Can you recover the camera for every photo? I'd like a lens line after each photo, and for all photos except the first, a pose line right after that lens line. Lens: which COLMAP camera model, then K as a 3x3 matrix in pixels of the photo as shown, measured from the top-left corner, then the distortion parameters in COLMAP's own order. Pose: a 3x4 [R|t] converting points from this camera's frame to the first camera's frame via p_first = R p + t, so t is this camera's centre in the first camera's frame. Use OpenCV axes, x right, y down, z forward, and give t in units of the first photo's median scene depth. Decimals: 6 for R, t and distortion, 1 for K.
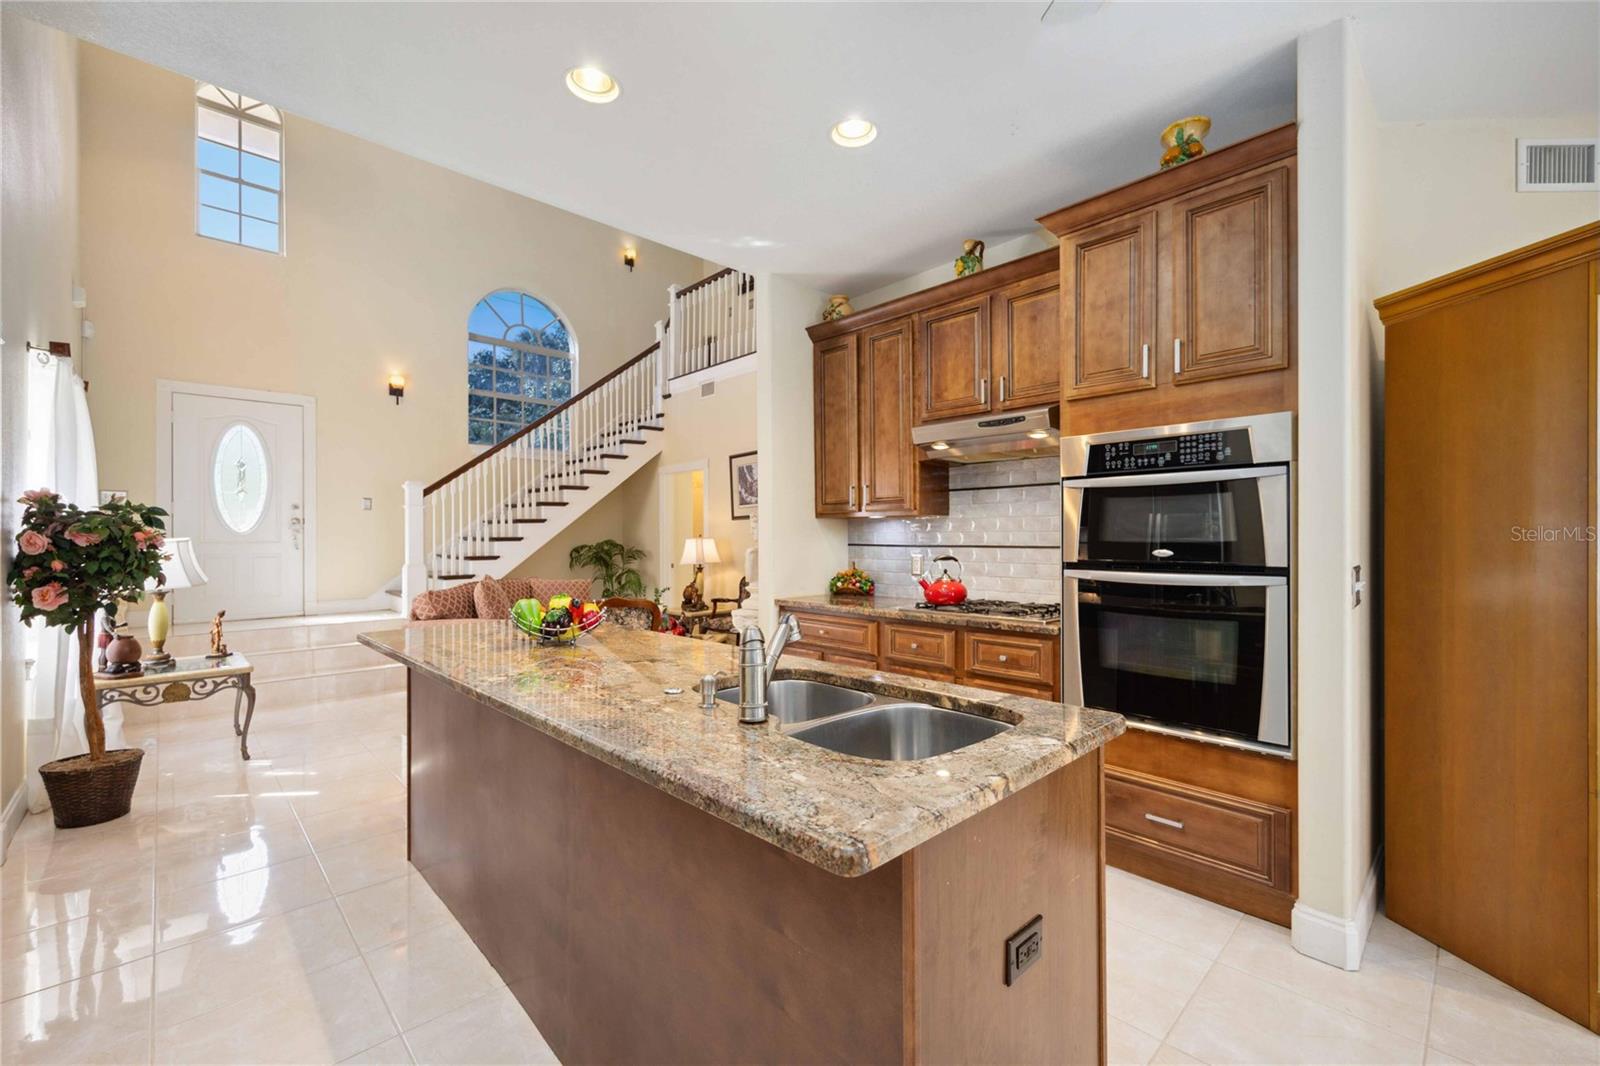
lens RADIAL K [[641.6, 0, 766.6], [0, 641.6, 539.5], [0, 0, 1]] dist [-0.000135, -0.000556]
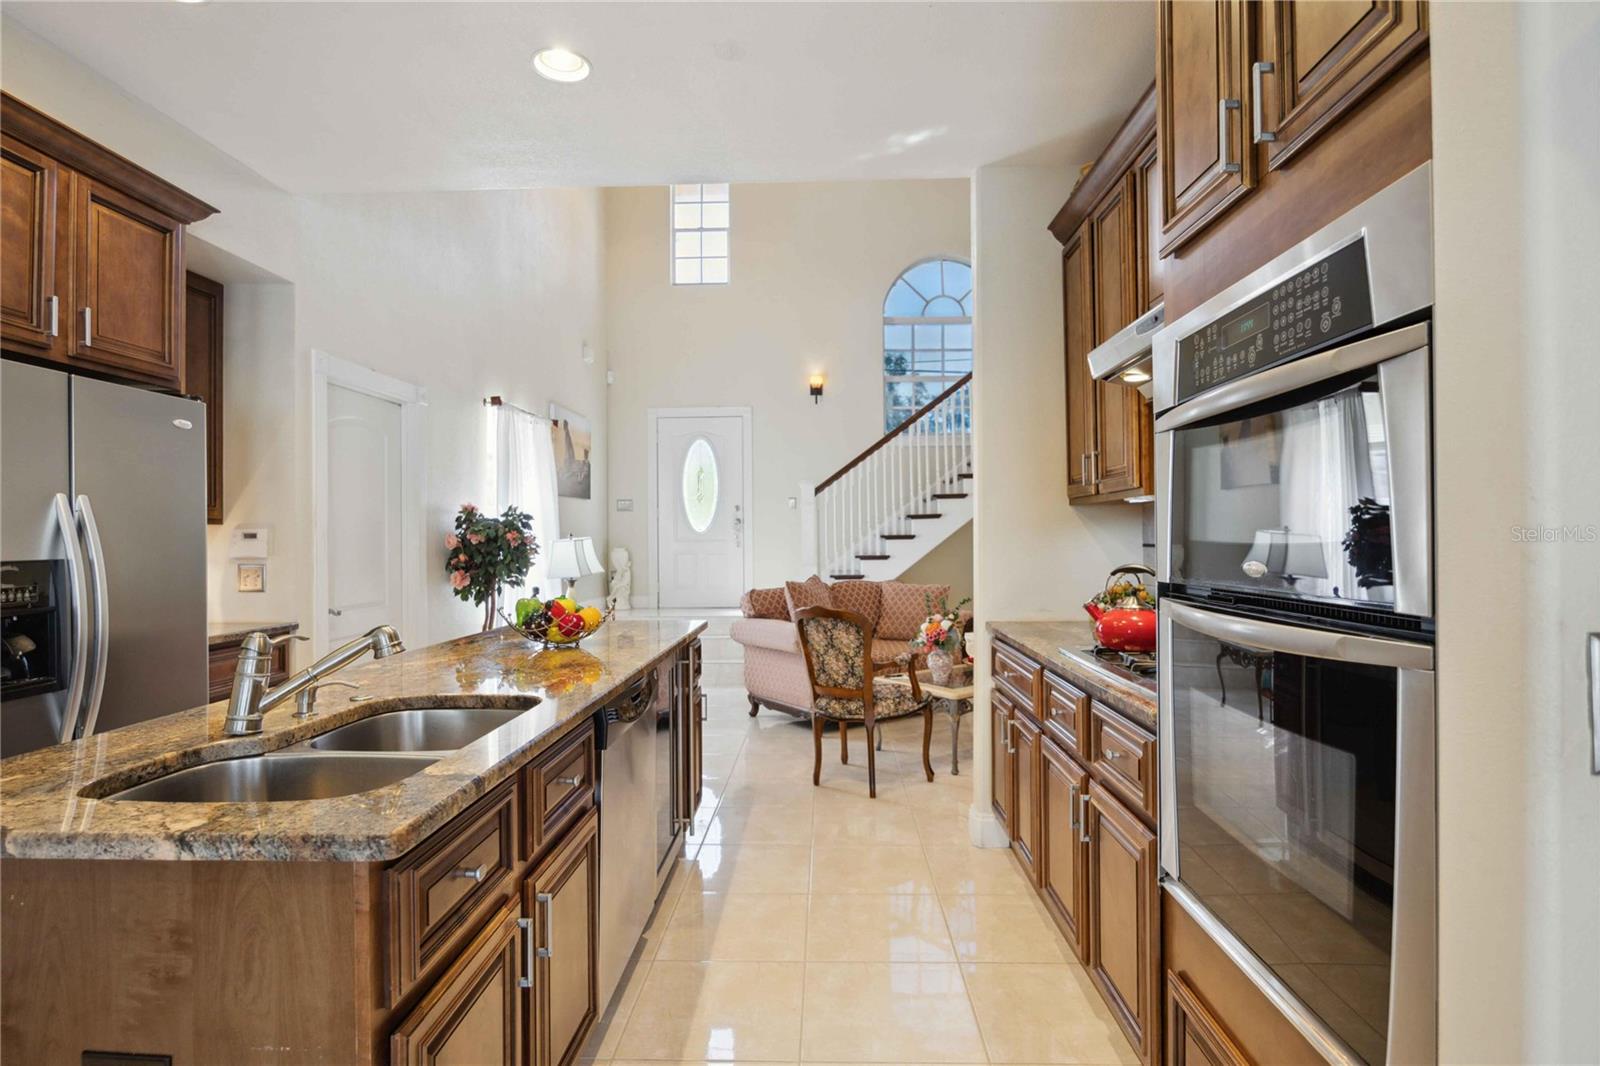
lens RADIAL K [[767.4, 0, 854.2], [0, 767.4, 532.5], [0, 0, 1]] dist [0.000316, 0.000621]
pose [[0.726089, -0.007117, -0.687564, 0.411813], [0.003581, 0.999972, -0.006568, -0.000224], [0.687592, 0.002307, 0.726094, 0.234284]]
